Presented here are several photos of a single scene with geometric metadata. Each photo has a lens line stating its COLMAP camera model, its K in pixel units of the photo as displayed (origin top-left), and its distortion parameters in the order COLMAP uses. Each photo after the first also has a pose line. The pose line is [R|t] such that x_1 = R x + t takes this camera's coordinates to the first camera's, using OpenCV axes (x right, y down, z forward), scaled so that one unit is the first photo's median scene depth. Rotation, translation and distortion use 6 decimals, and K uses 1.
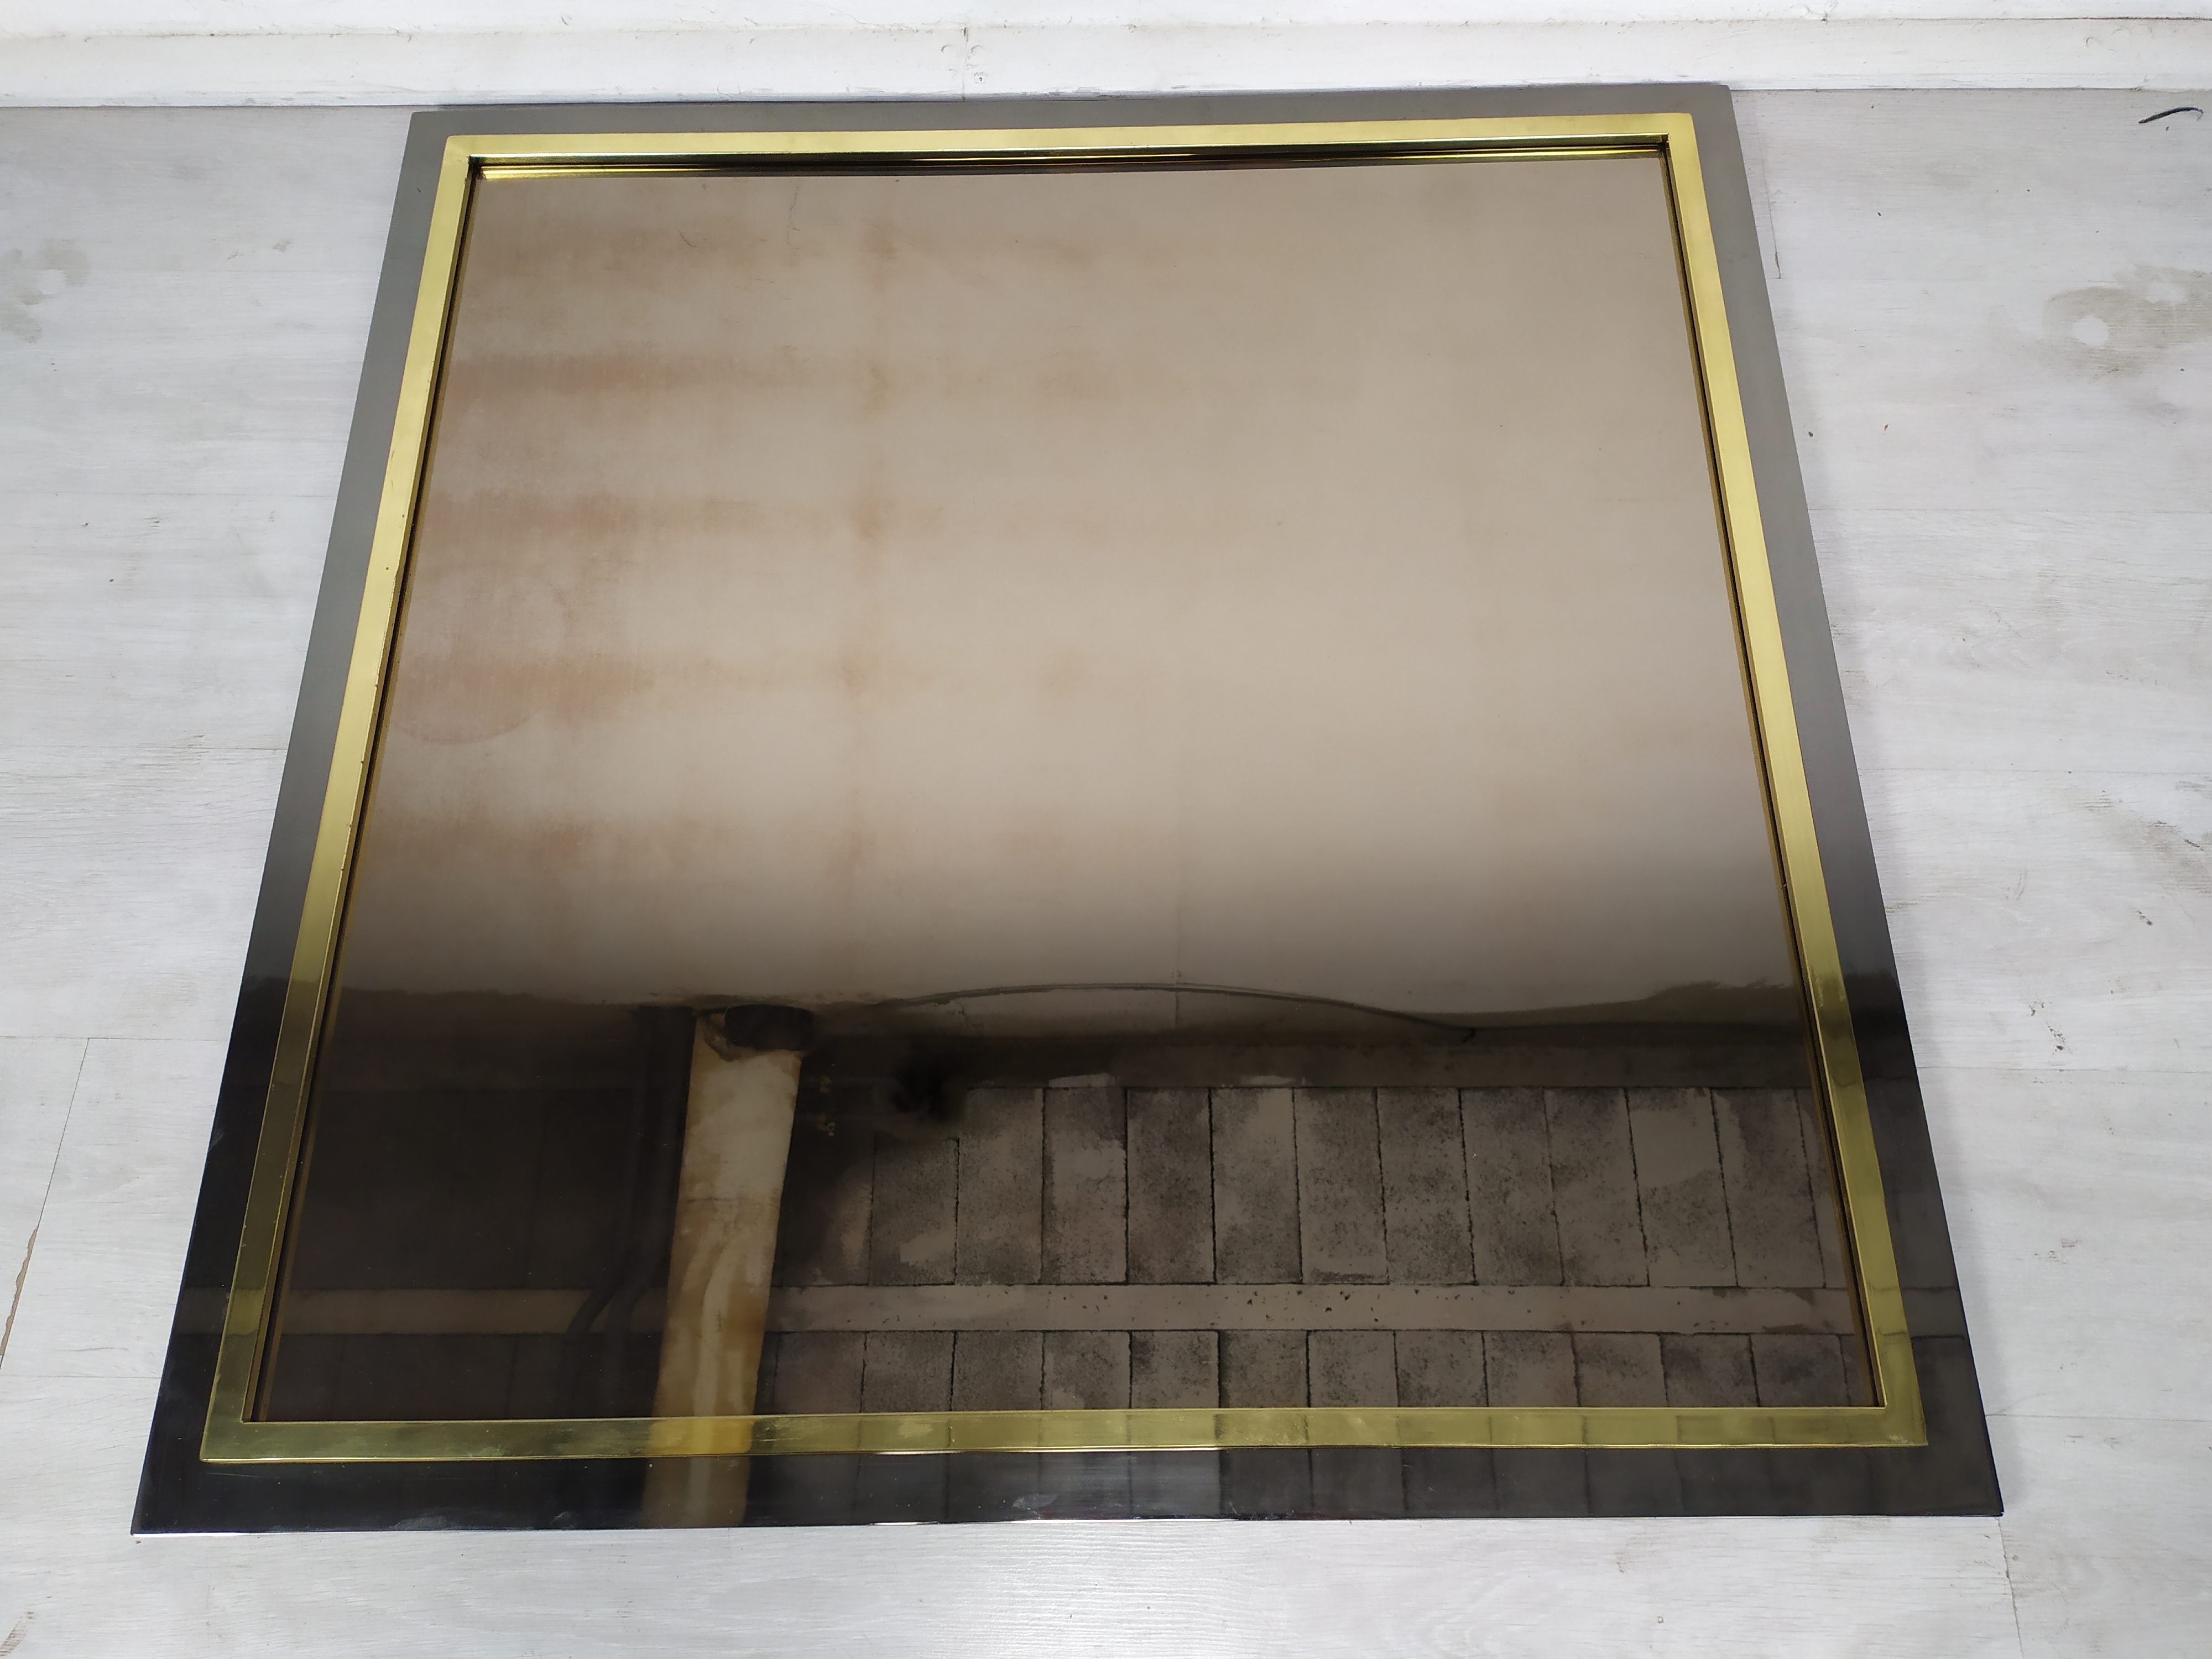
lens RADIAL K [[1634.2, 0, 1118.2], [0, 1634.2, 817.7], [0, 0, 1]] dist [0.046108, -0.038420]
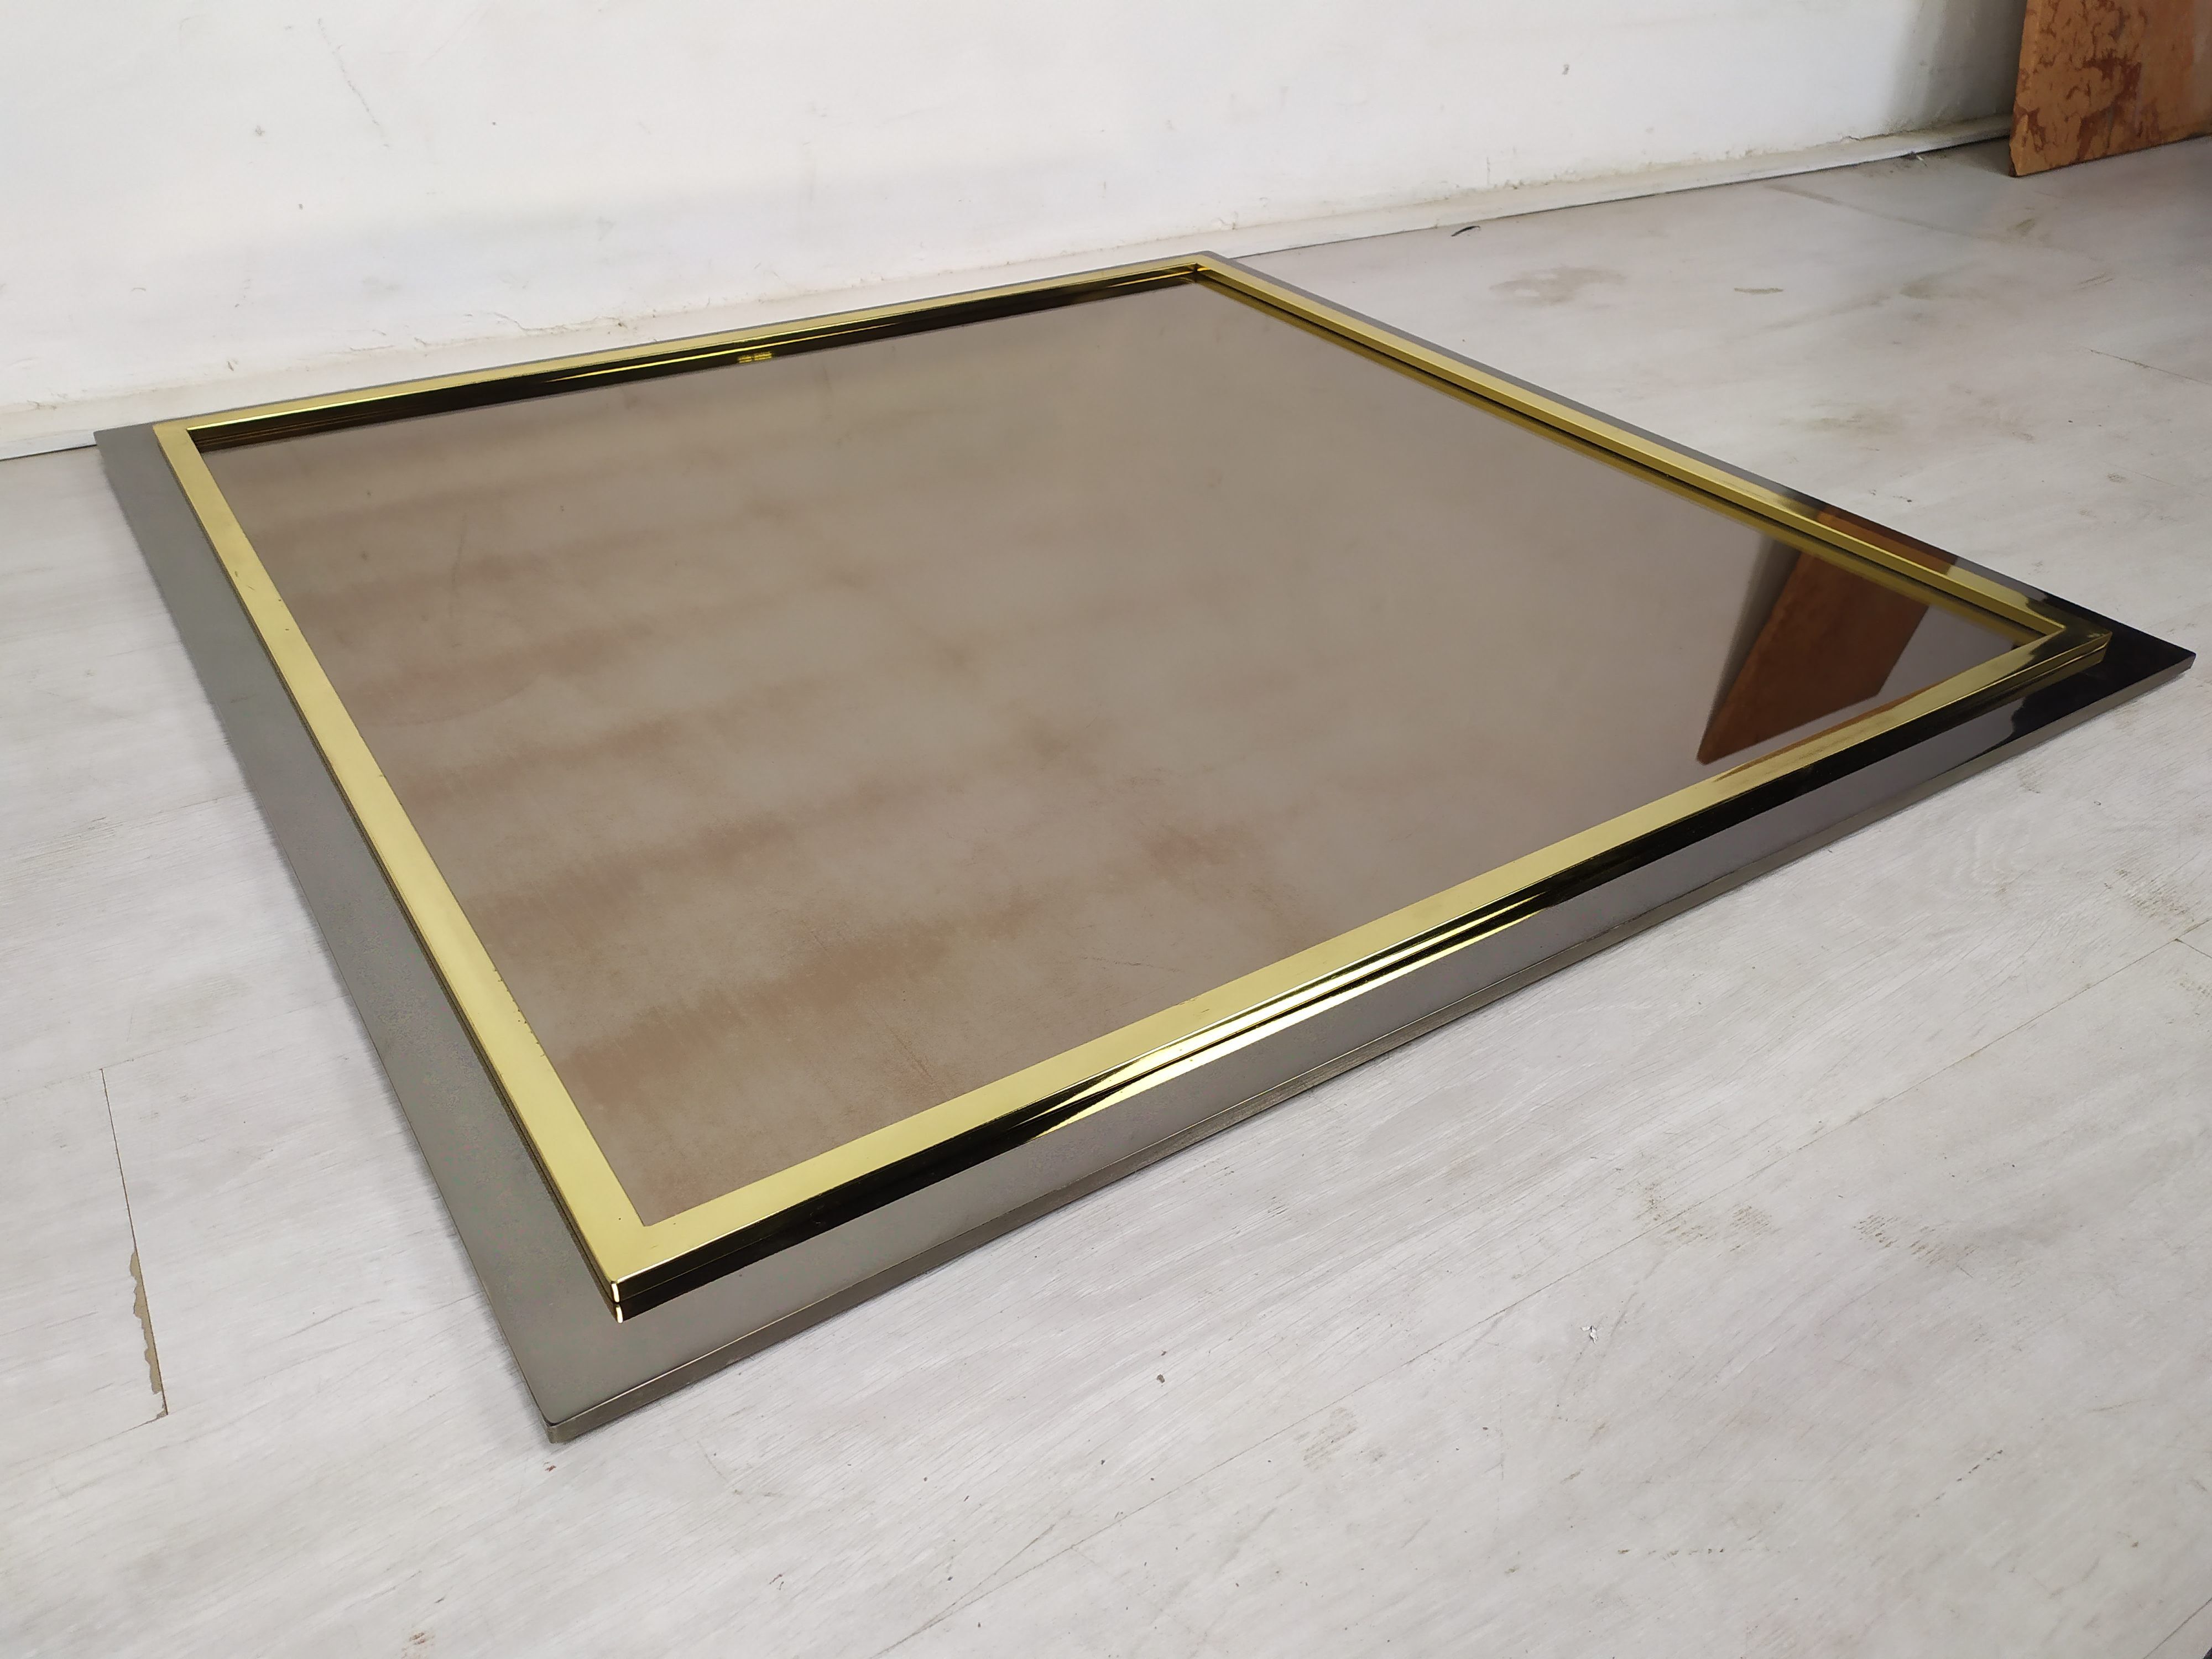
lens RADIAL K [[1634.2, 0, 1117.3], [0, 1634.2, 846.5], [0, 0, 1]] dist [0.046108, -0.038420]
pose [[0.835106, -0.286175, 0.469790, -0.473635], [0.493751, 0.766448, -0.410813, 0.453485], [-0.242506, 0.575031, 0.781364, 0.270796]]
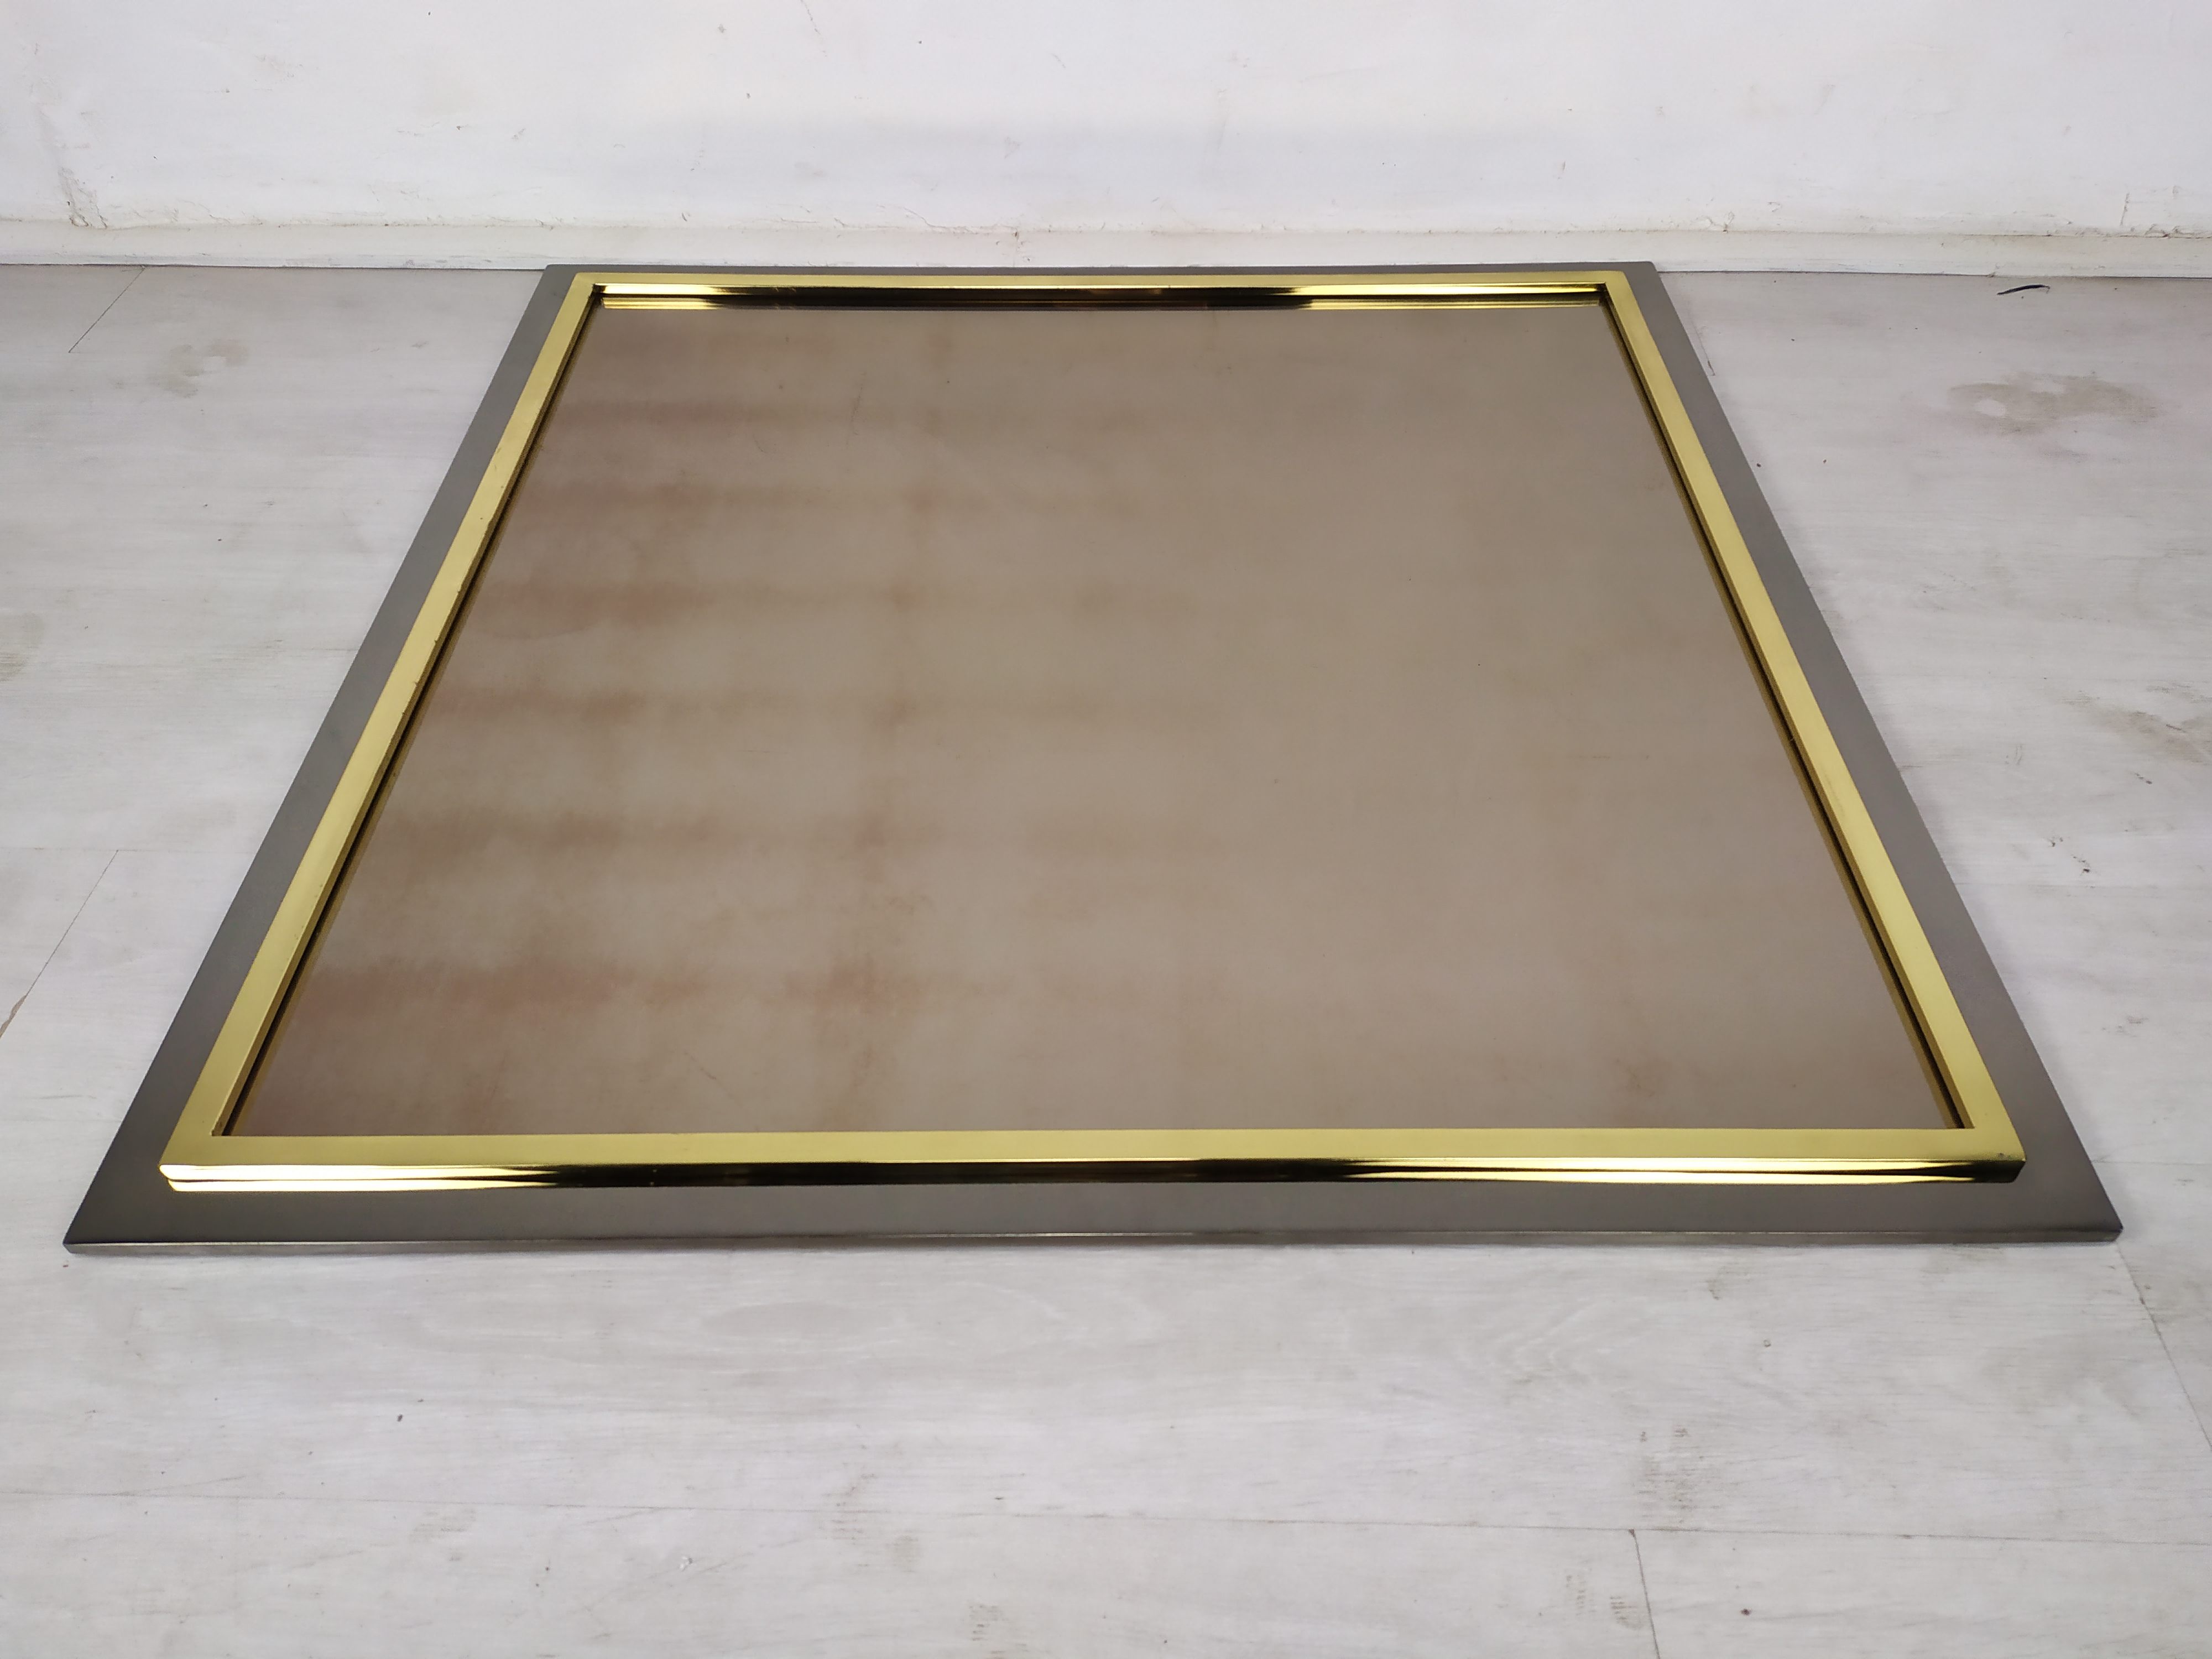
lens RADIAL K [[1634.2, 0, 1124.3], [0, 1634.2, 831.8], [0, 0, 1]] dist [0.046108, -0.038420]
pose [[0.999862, 0.011997, 0.011449, -0.023913], [-0.006805, 0.926423, -0.376423, 0.412006], [-0.015123, 0.376293, 0.926377, 0.054340]]
